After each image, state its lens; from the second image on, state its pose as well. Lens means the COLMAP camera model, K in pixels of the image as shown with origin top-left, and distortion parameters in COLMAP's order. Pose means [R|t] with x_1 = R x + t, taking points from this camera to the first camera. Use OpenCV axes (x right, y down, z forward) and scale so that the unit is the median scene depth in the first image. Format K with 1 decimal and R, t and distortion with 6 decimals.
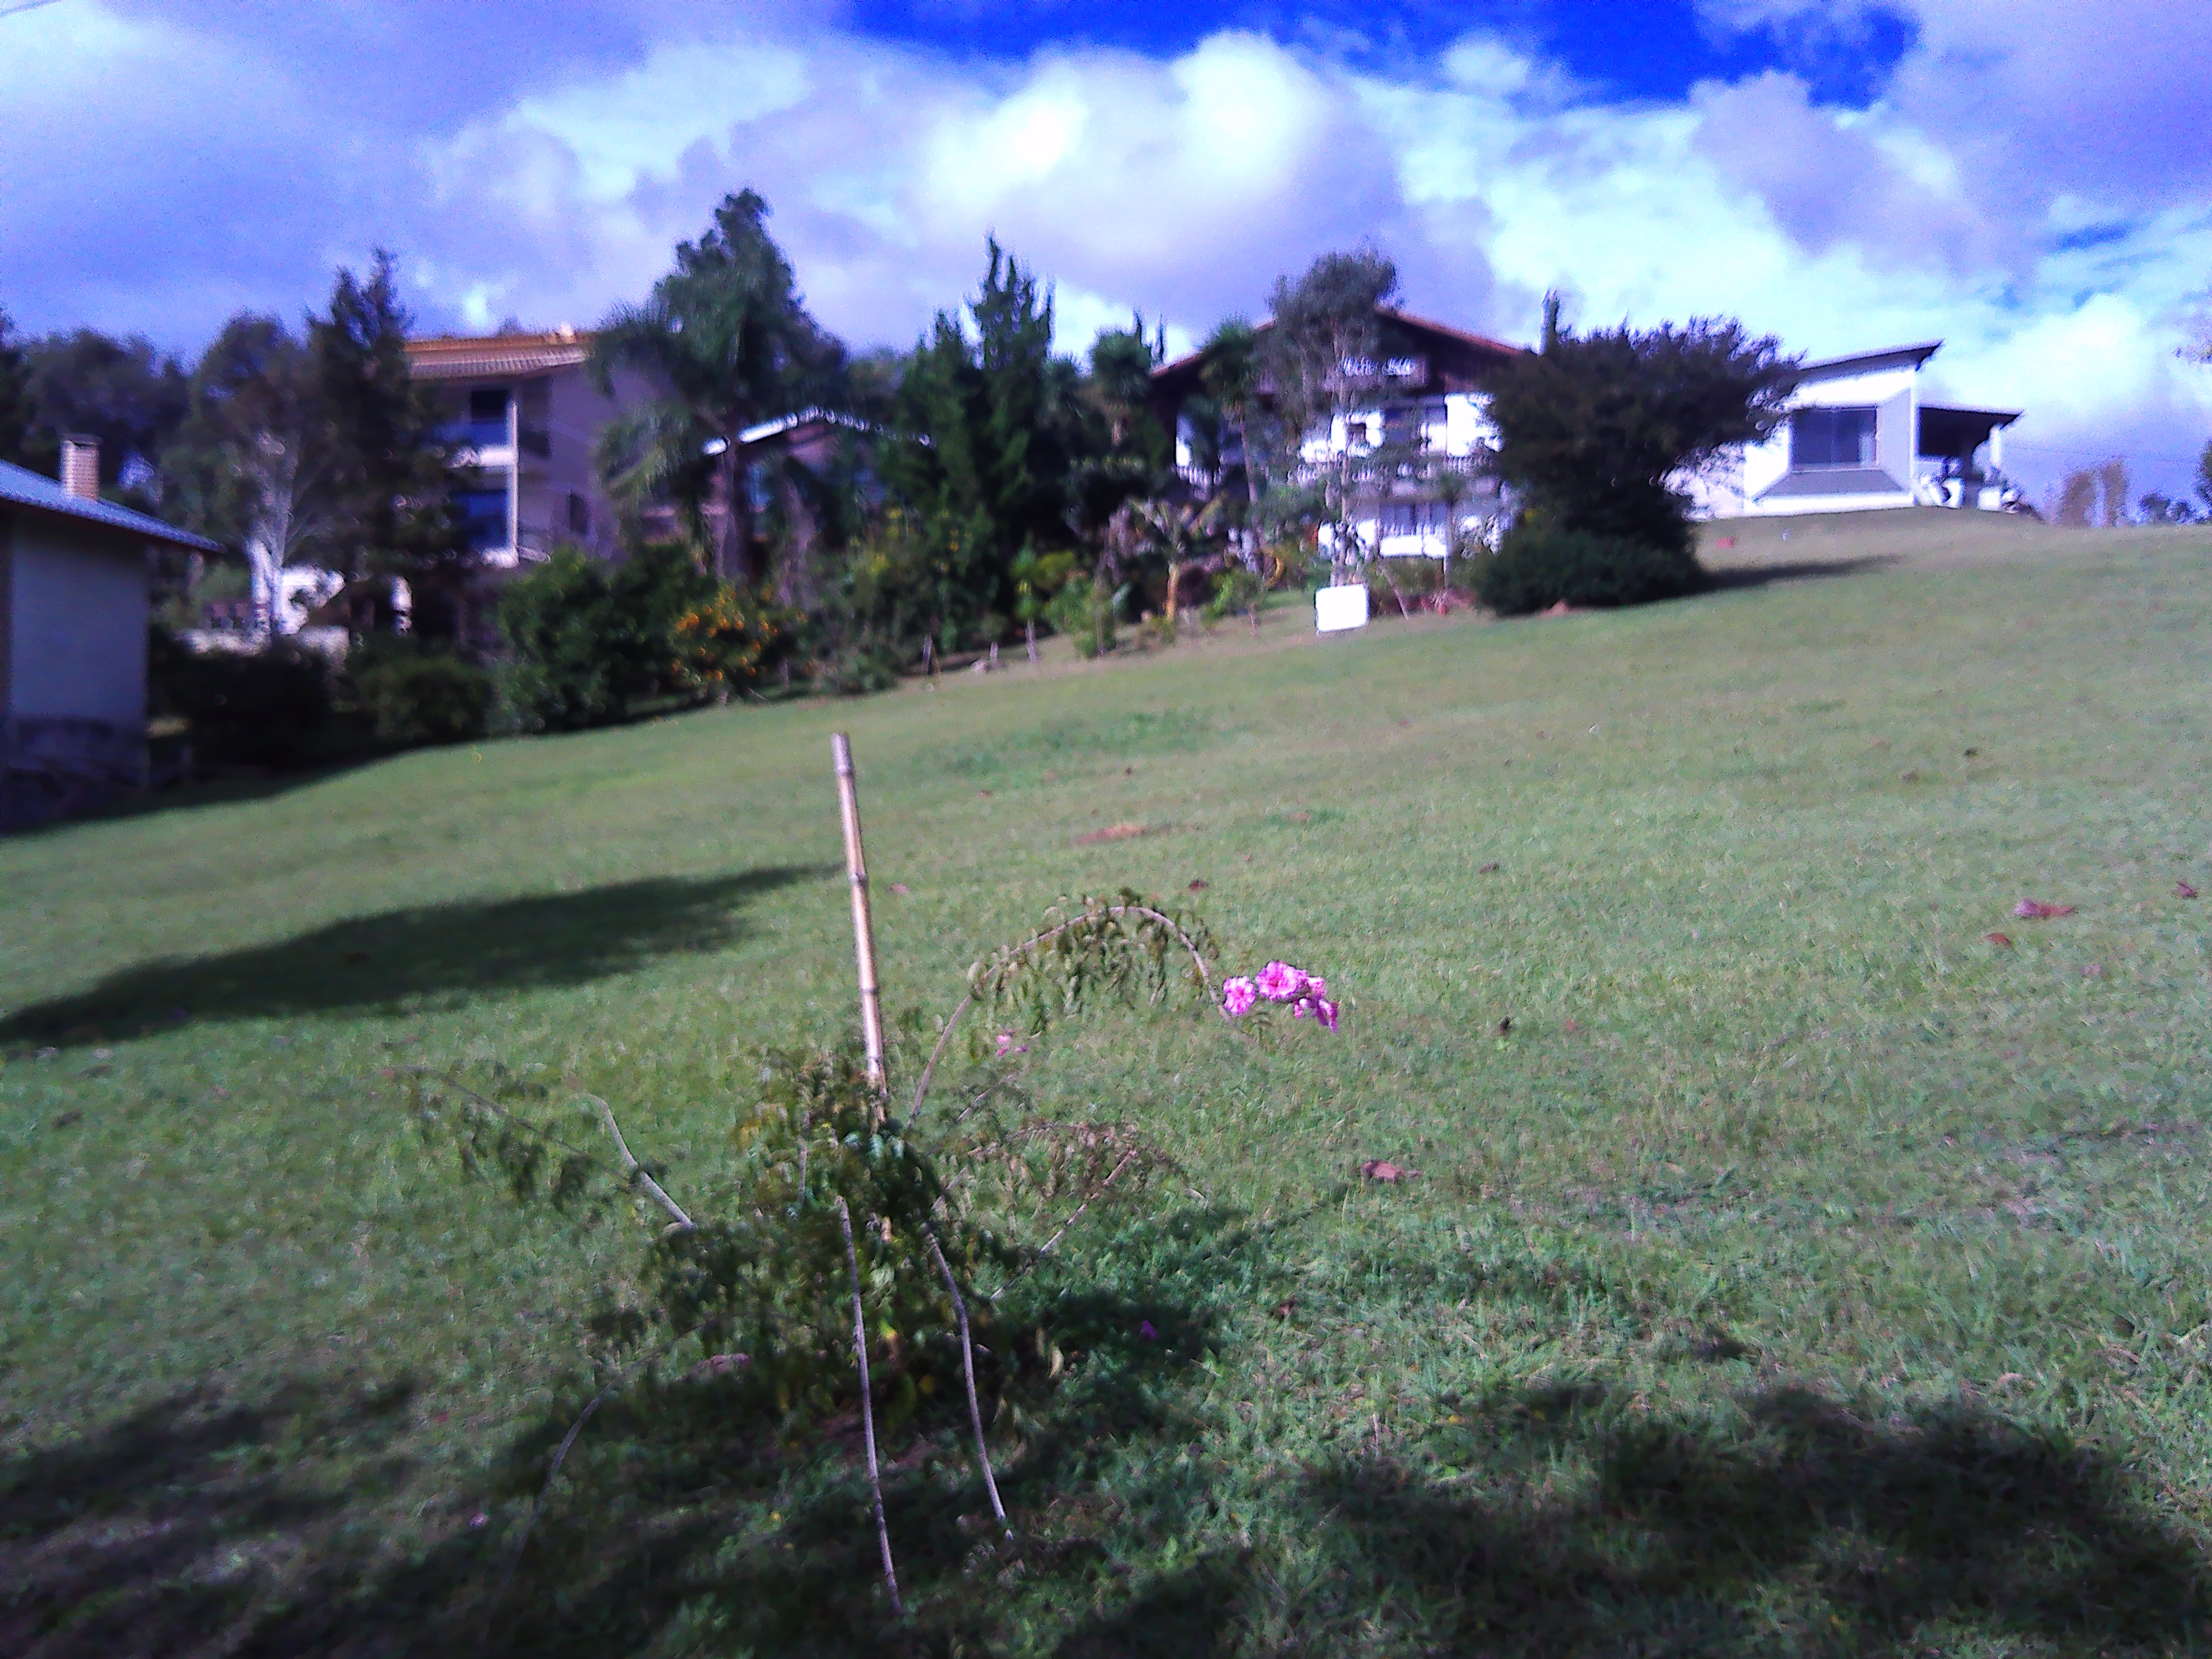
lens RADIAL K [[1689.8, 0, 1100.0], [0, 1689.8, 858.2], [0, 0, 1]] dist [0.074915, -0.099158]
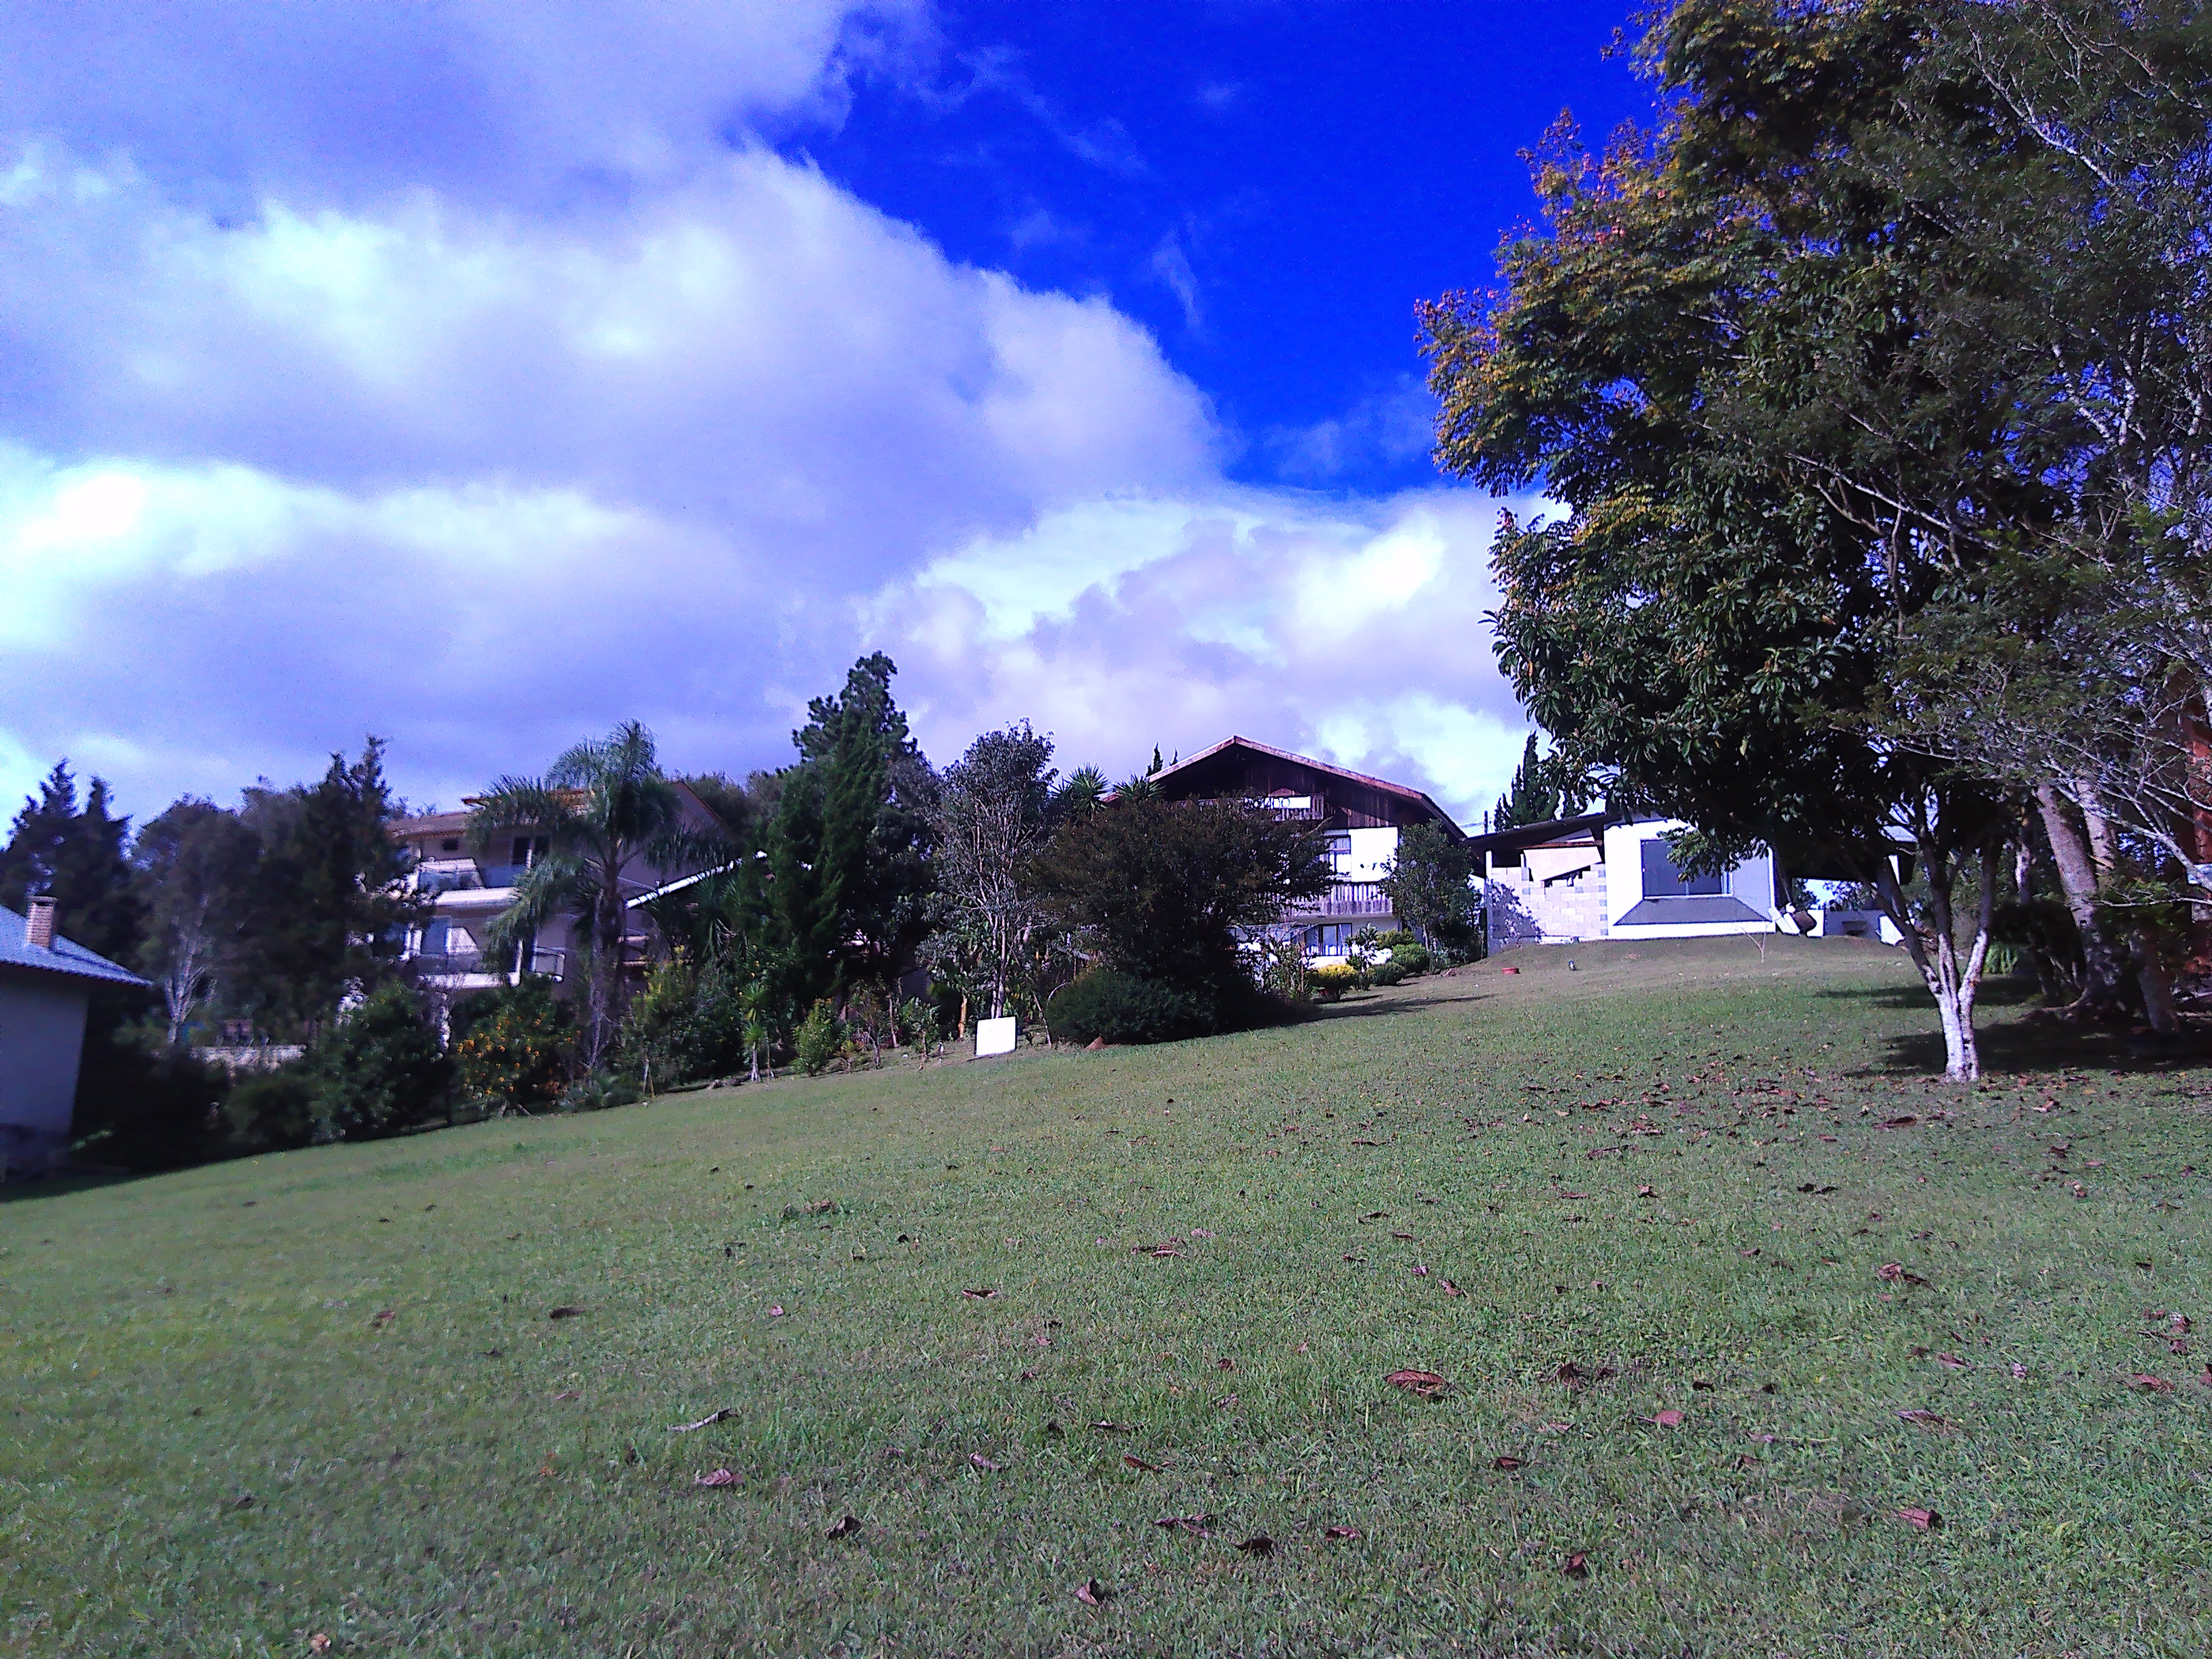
lens RADIAL K [[1689.8, 0, 1100.0], [0, 1689.8, 858.2], [0, 0, 1]] dist [0.074915, -0.099158]
pose [[0.976538, -0.014538, -0.214852, 0.350240], [-0.035028, 0.973707, -0.225095, -0.014381], [0.212476, 0.227340, 0.950353, -0.030992]]
